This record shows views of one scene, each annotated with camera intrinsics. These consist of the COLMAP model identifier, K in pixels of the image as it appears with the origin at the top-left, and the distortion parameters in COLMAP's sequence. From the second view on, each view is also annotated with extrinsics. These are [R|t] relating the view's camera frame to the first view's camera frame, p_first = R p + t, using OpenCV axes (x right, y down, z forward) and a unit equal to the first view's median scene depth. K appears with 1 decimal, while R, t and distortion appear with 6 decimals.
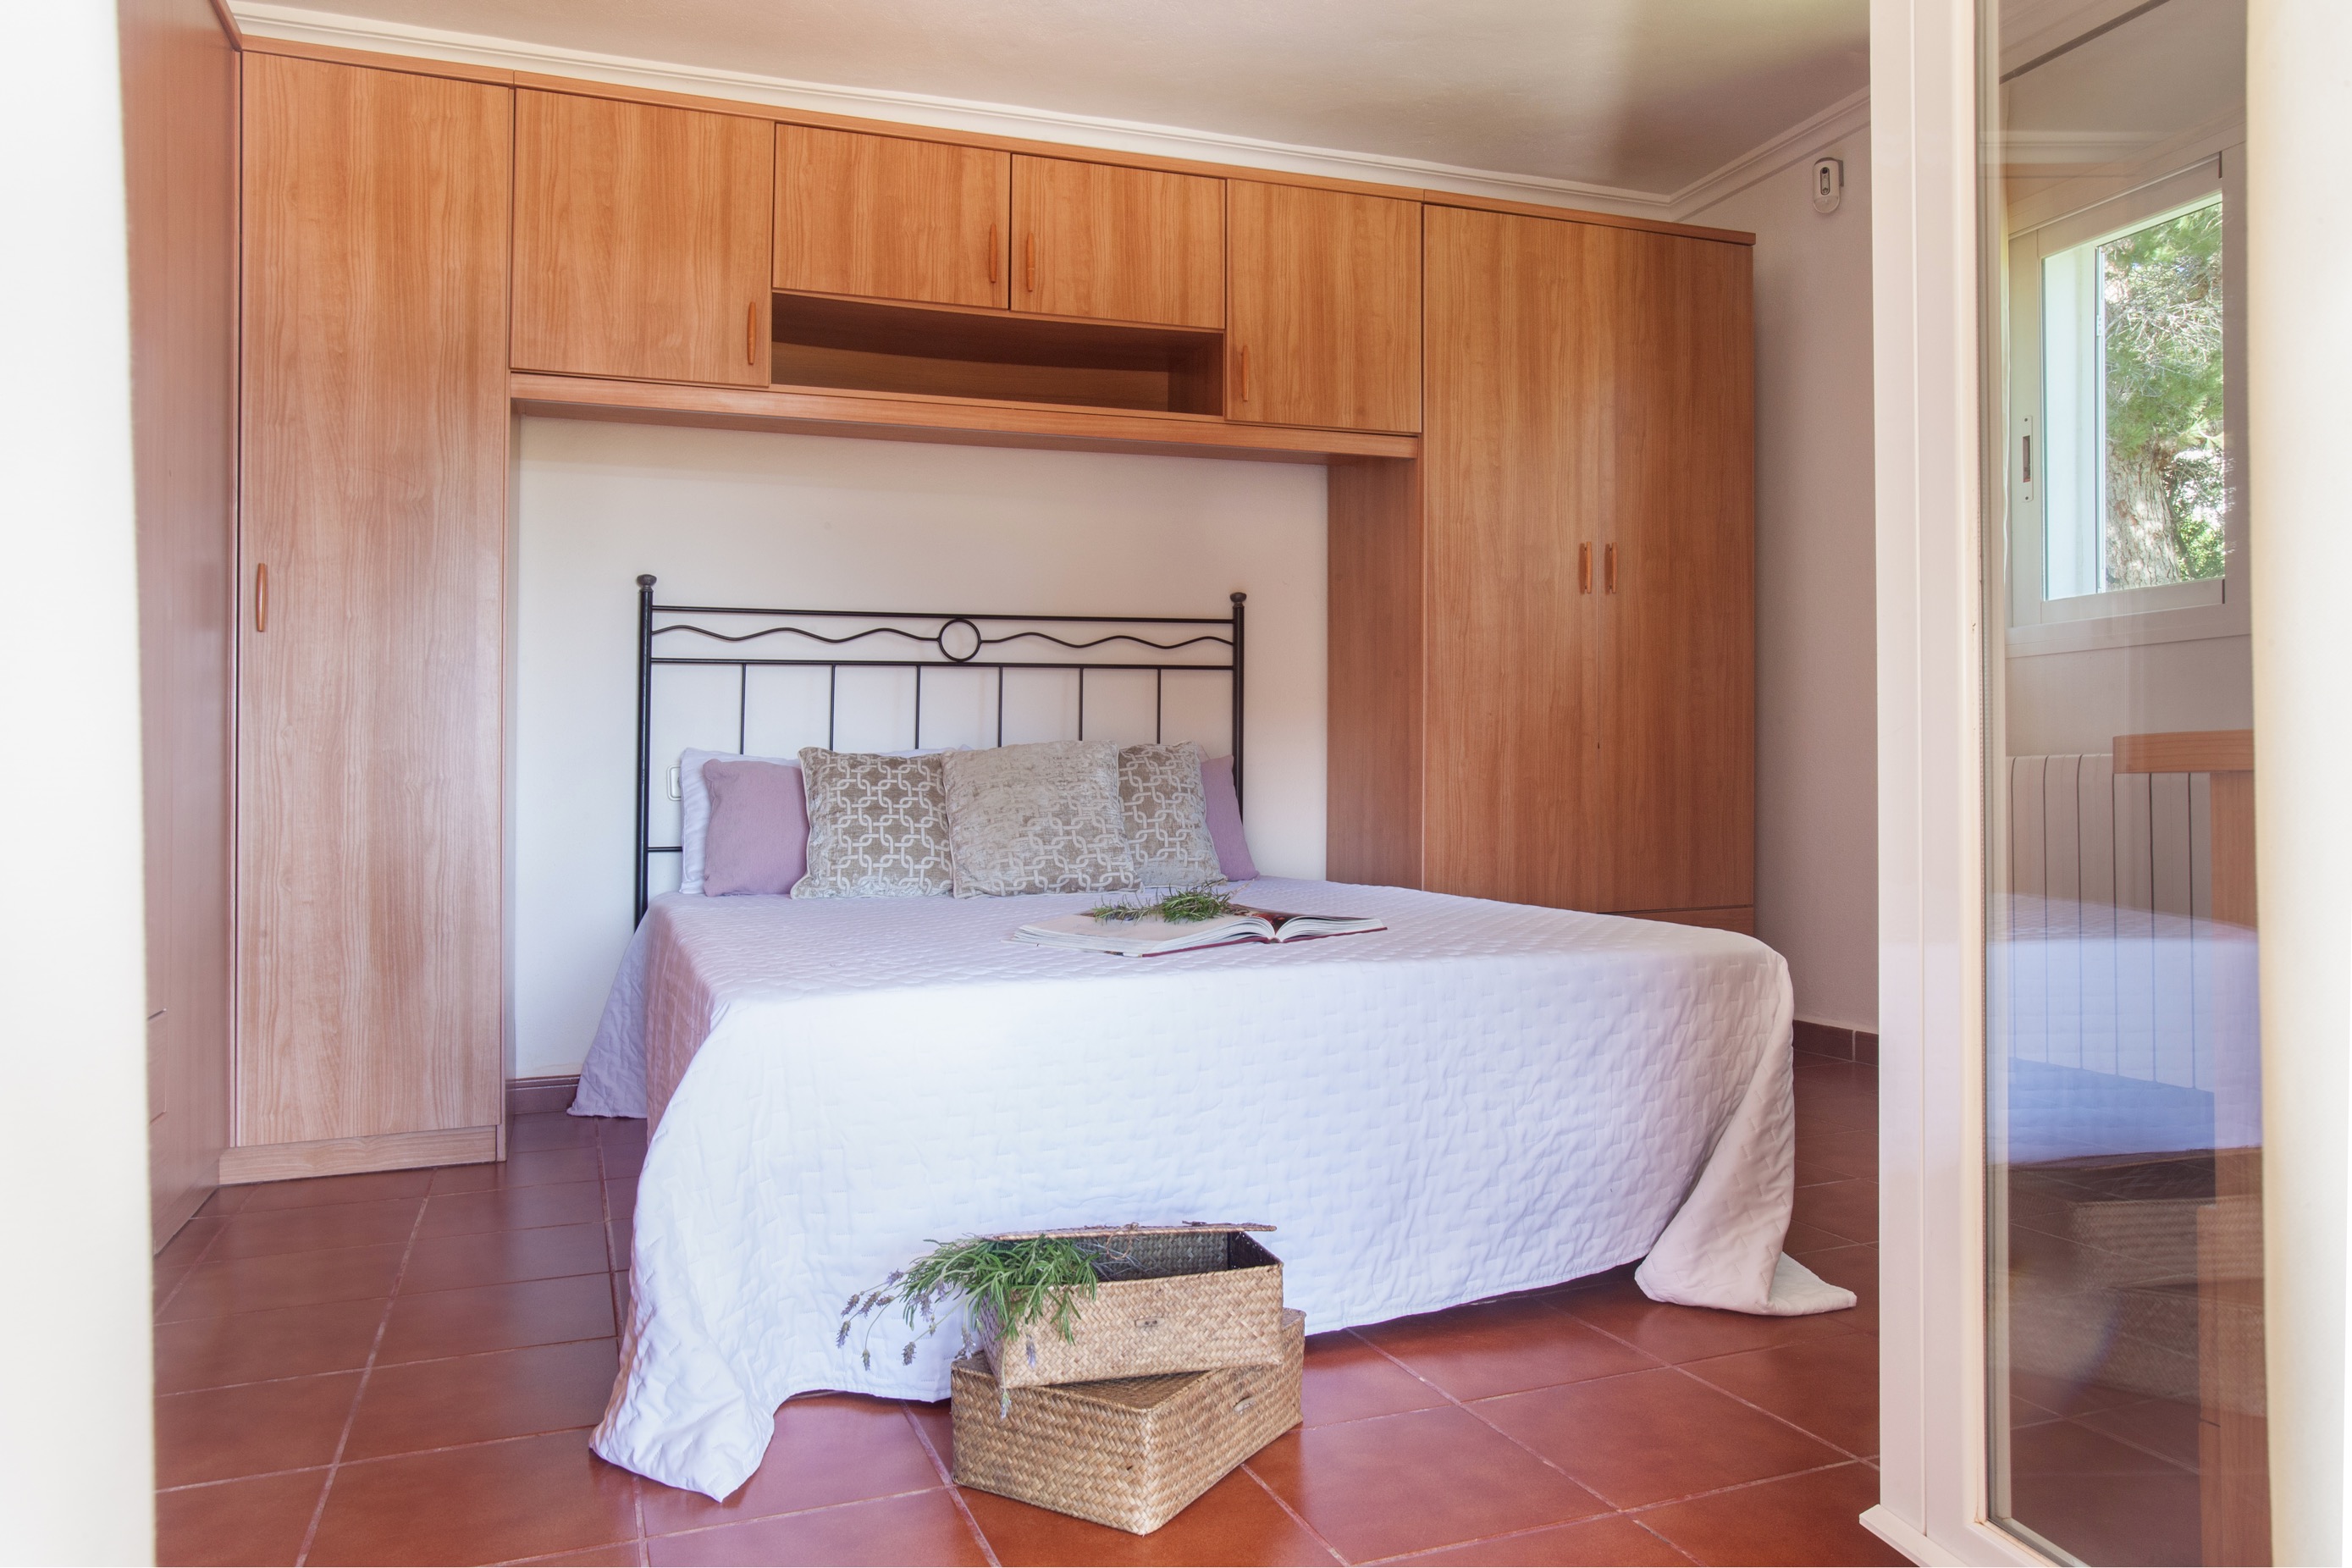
lens RADIAL K [[1583.1, 0, 1173.5], [0, 1583.1, 746.7], [0, 0, 1]] dist [-0.022066, 0.000748]
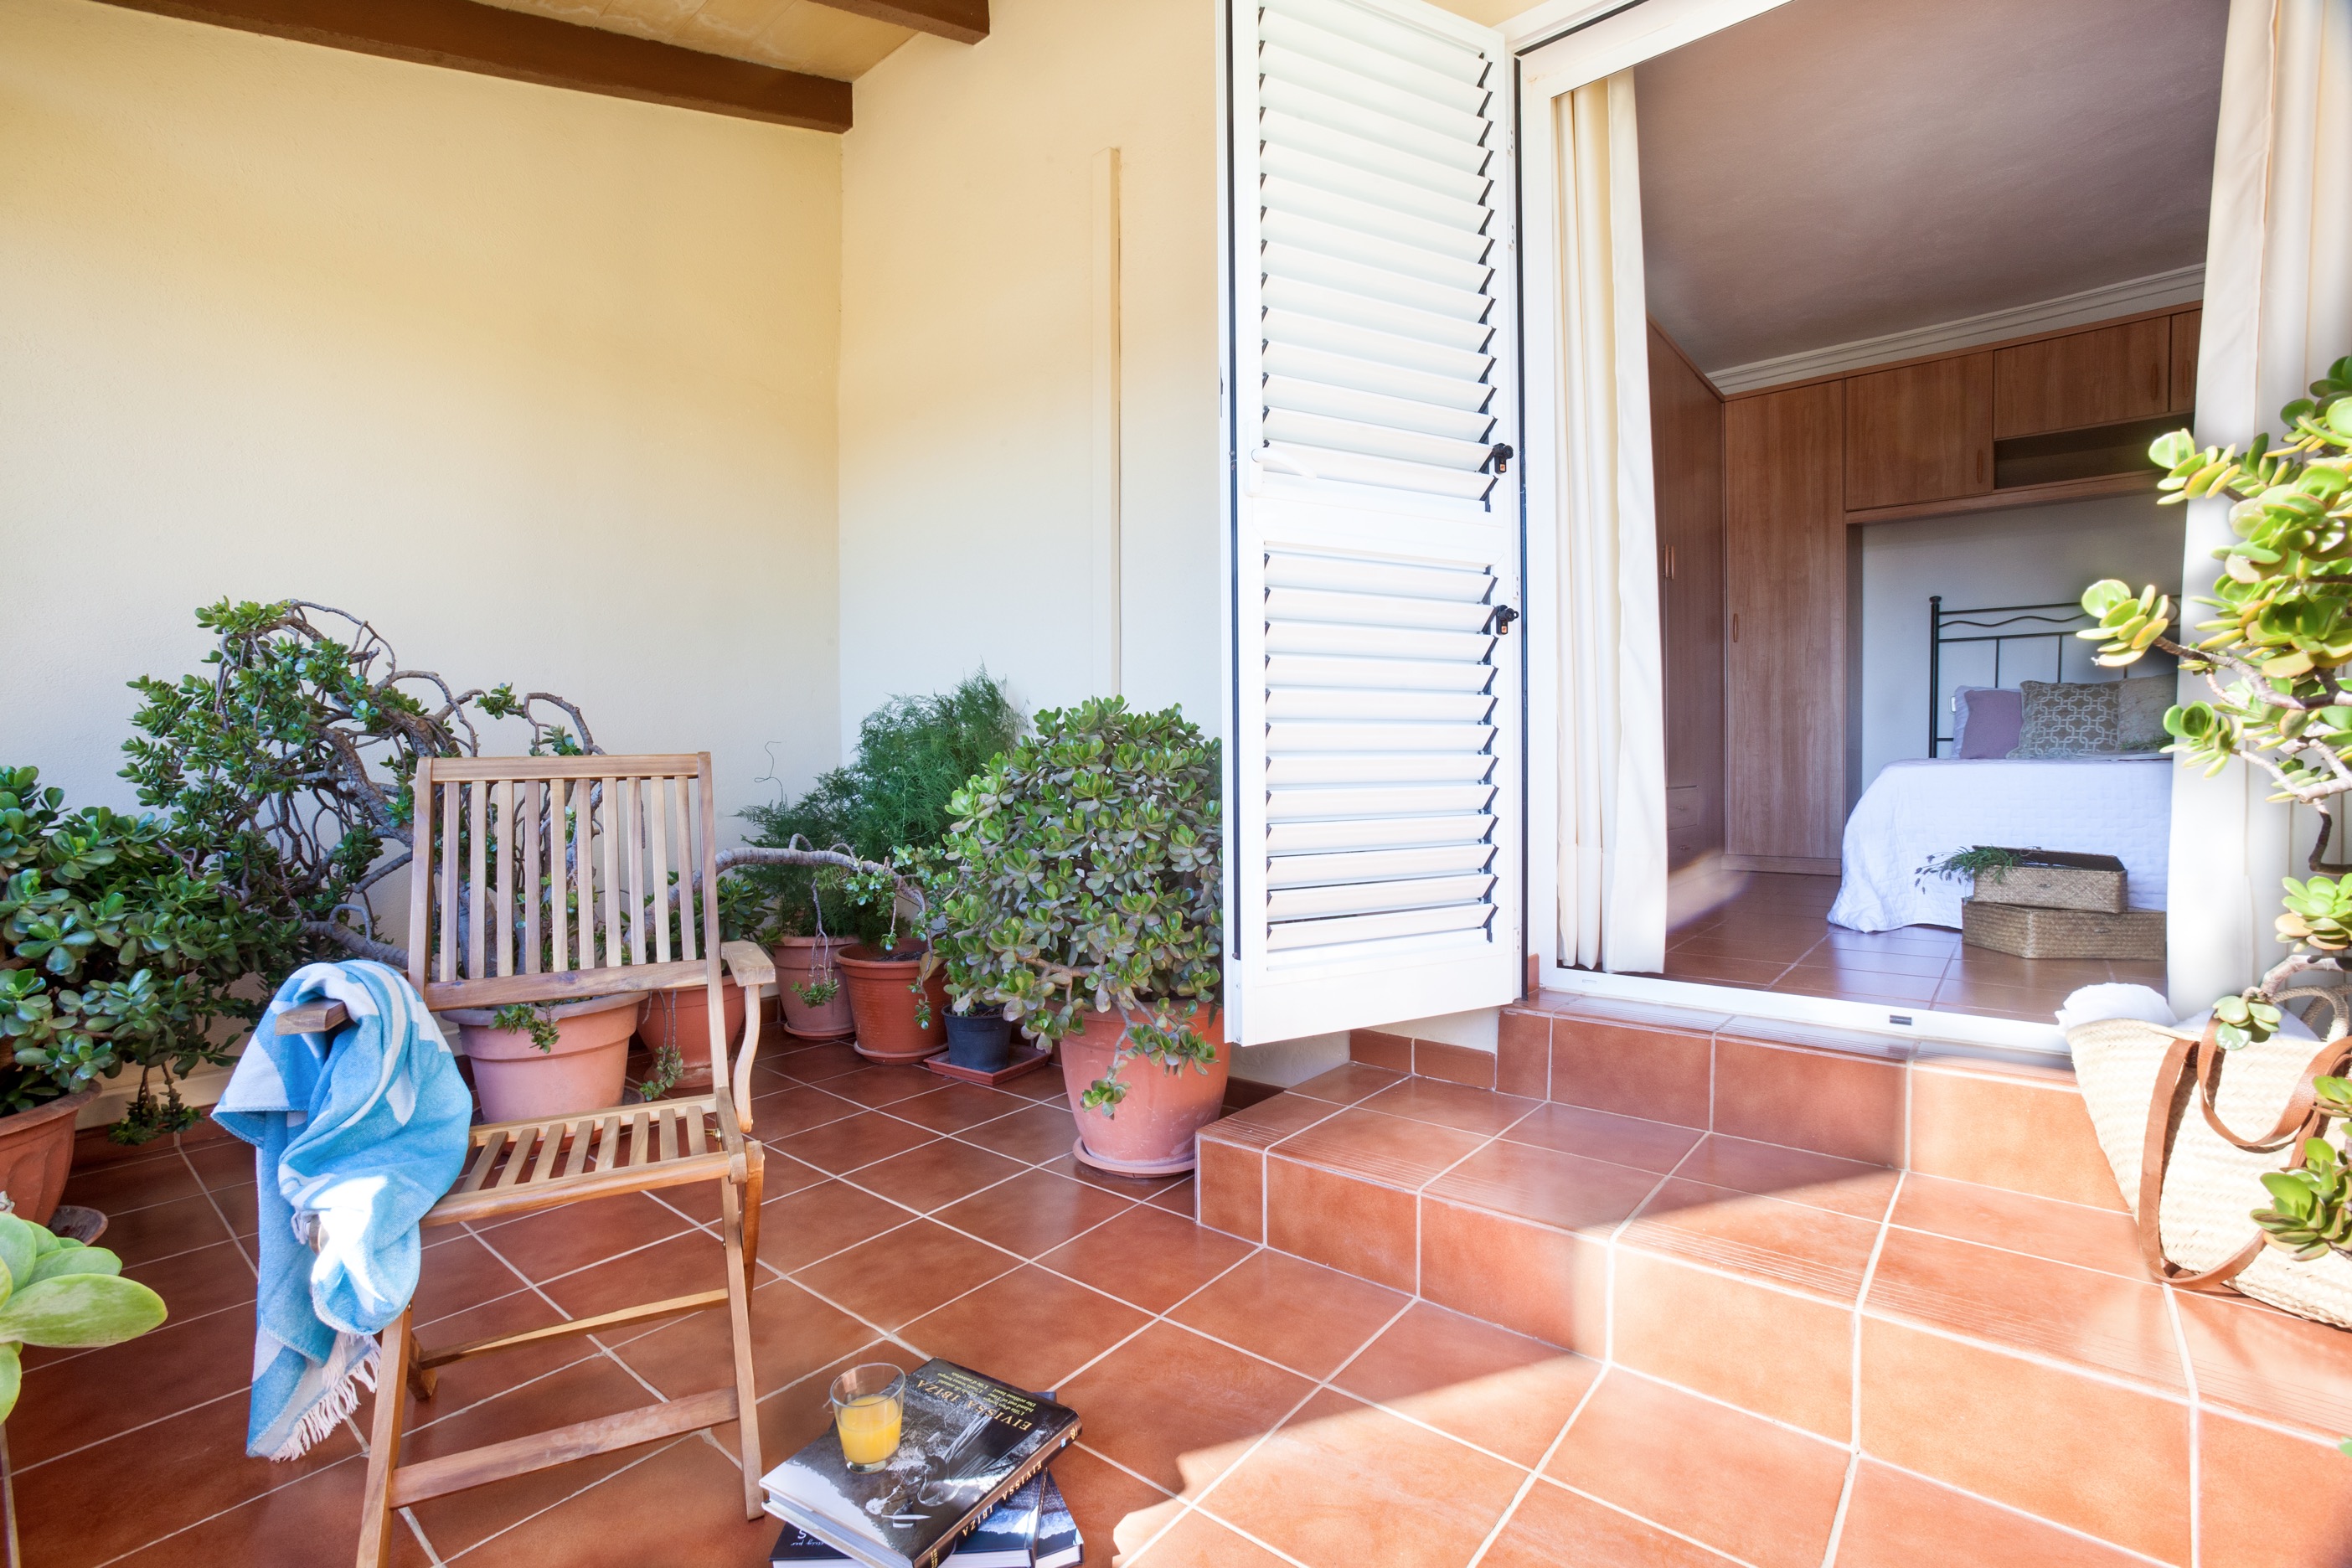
lens RADIAL K [[1046.9, 0, 1205.1], [0, 1046.9, 746.0], [0, 0, 1]] dist [0.000374, 0.000097]
pose [[0.507429, 0.000523, -0.861693, 0.357864], [0.018228, 0.999770, 0.011341, 0.048525], [0.861501, -0.021462, 0.507303, -0.475098]]
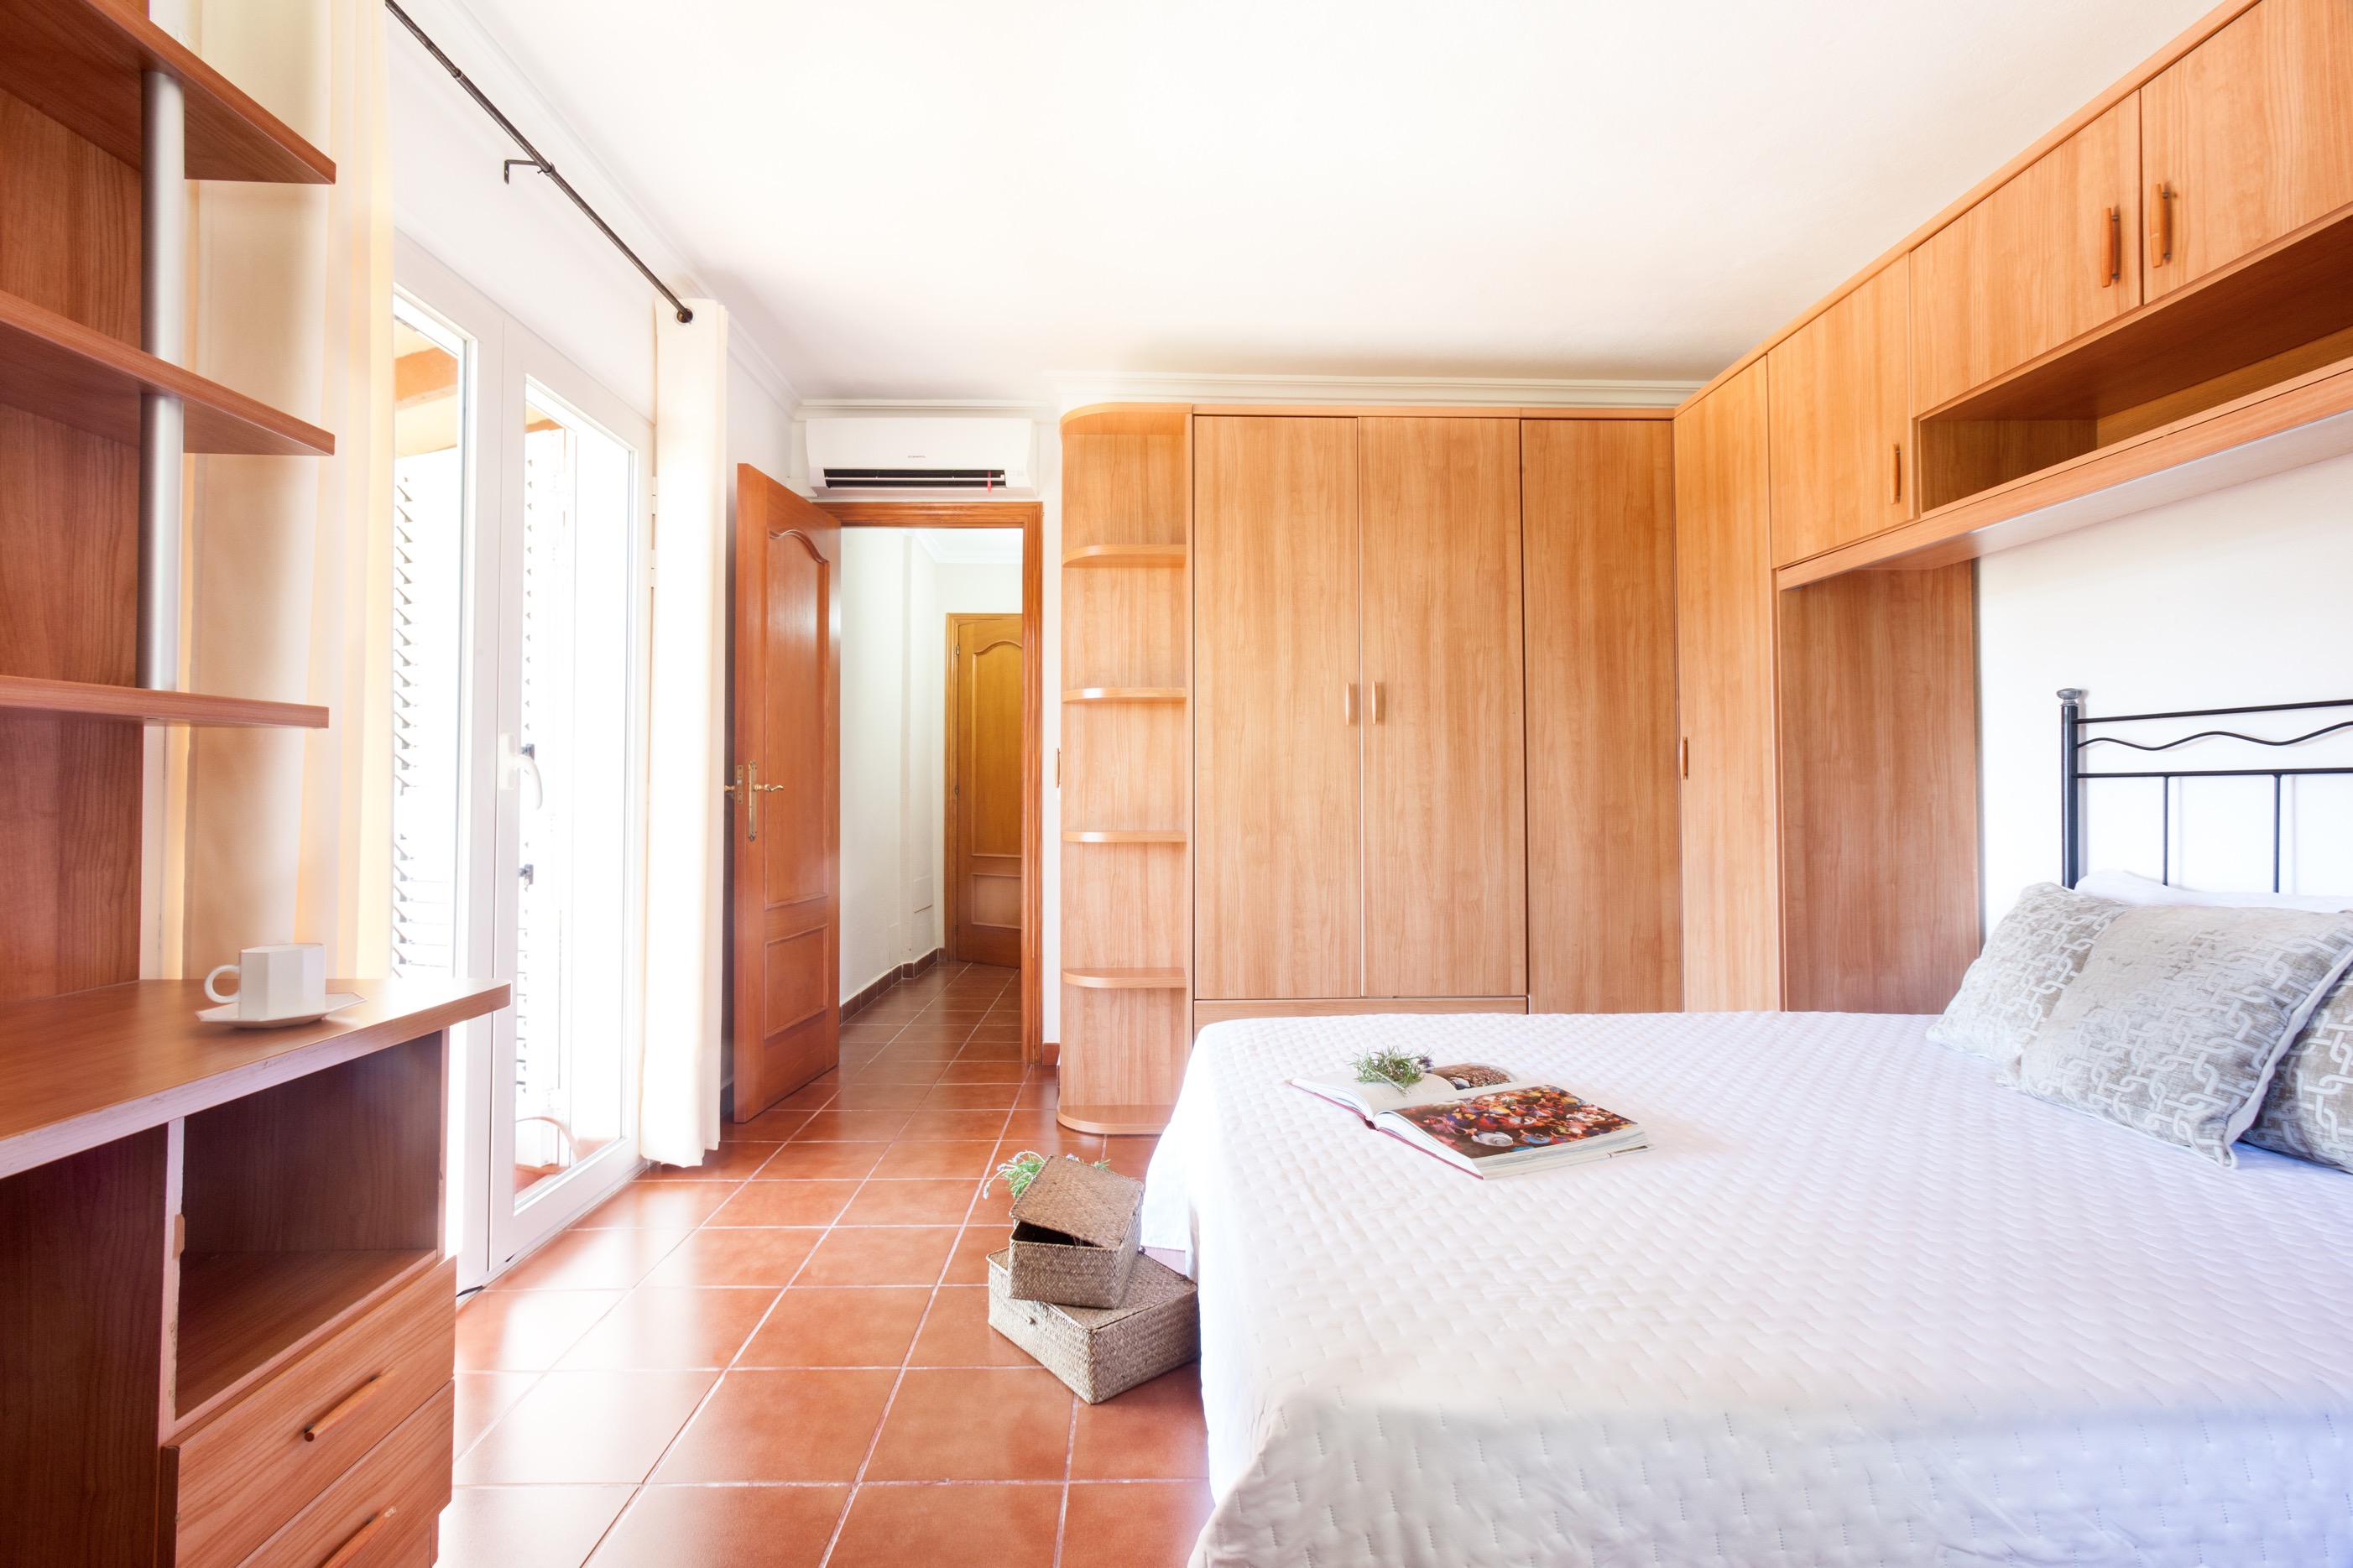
lens RADIAL K [[1047.2, 0, 1205.6], [0, 1047.2, 745.9], [0, 0, 1]] dist [0.000374, 0.000097]
pose [[-0.317506, -0.028772, -0.947820, 0.523699], [0.026762, 0.998870, -0.039287, -0.070837], [0.947879, -0.037839, -0.316377, 0.792741]]
